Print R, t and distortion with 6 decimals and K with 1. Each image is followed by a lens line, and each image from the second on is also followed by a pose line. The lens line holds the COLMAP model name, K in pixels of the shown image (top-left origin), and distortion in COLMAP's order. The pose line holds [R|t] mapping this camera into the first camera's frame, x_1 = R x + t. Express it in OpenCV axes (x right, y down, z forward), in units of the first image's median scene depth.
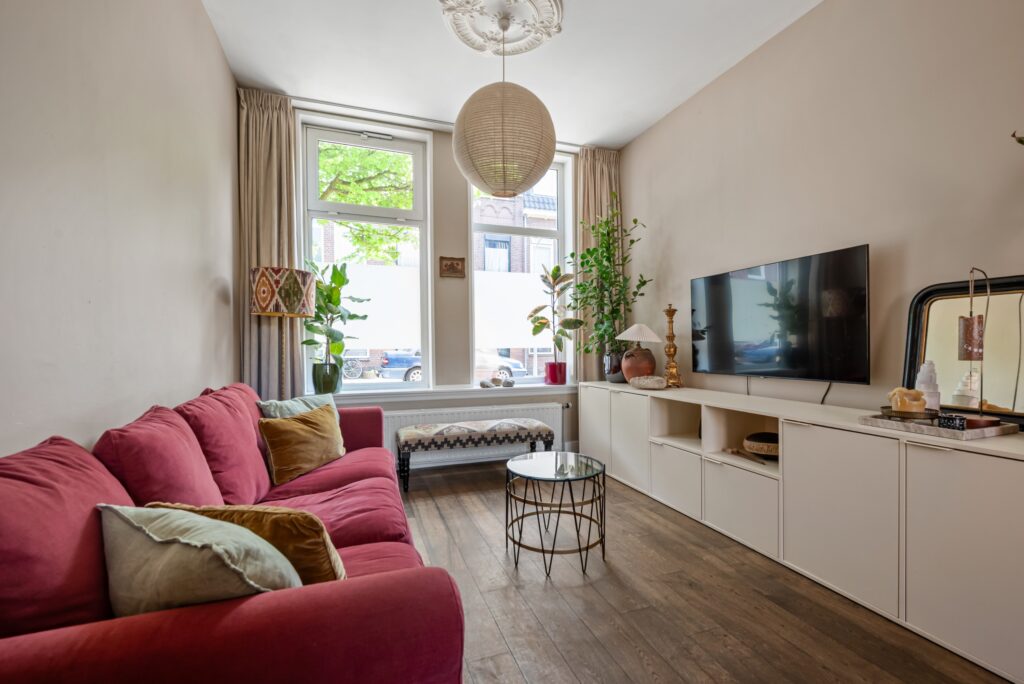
lens RADIAL K [[440.8, 0, 513.4], [0, 440.8, 351.5], [0, 0, 1]] dist [0.000216, -0.000013]
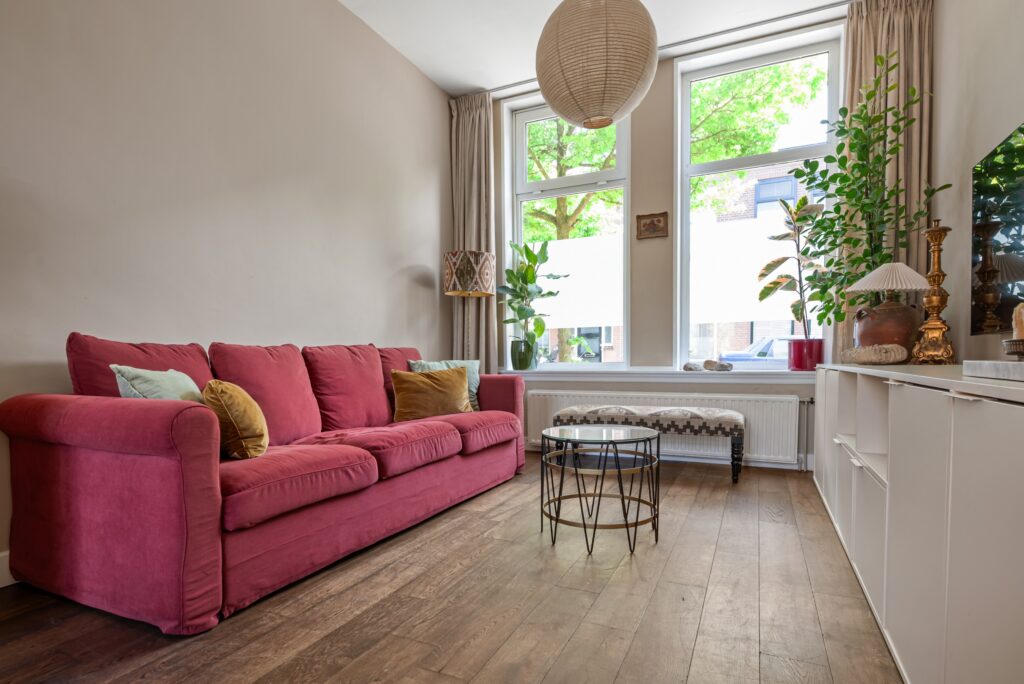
lens RADIAL K [[519.9, 0, 514.9], [0, 519.9, 387.5], [0, 0, 1]] dist [-0.001551, 0.000350]
pose [[0.708219, 0.037313, -0.705006, 0.429865], [-0.004798, 0.998834, 0.048044, 0.077669], [0.705976, -0.030643, 0.707572, 0.117475]]
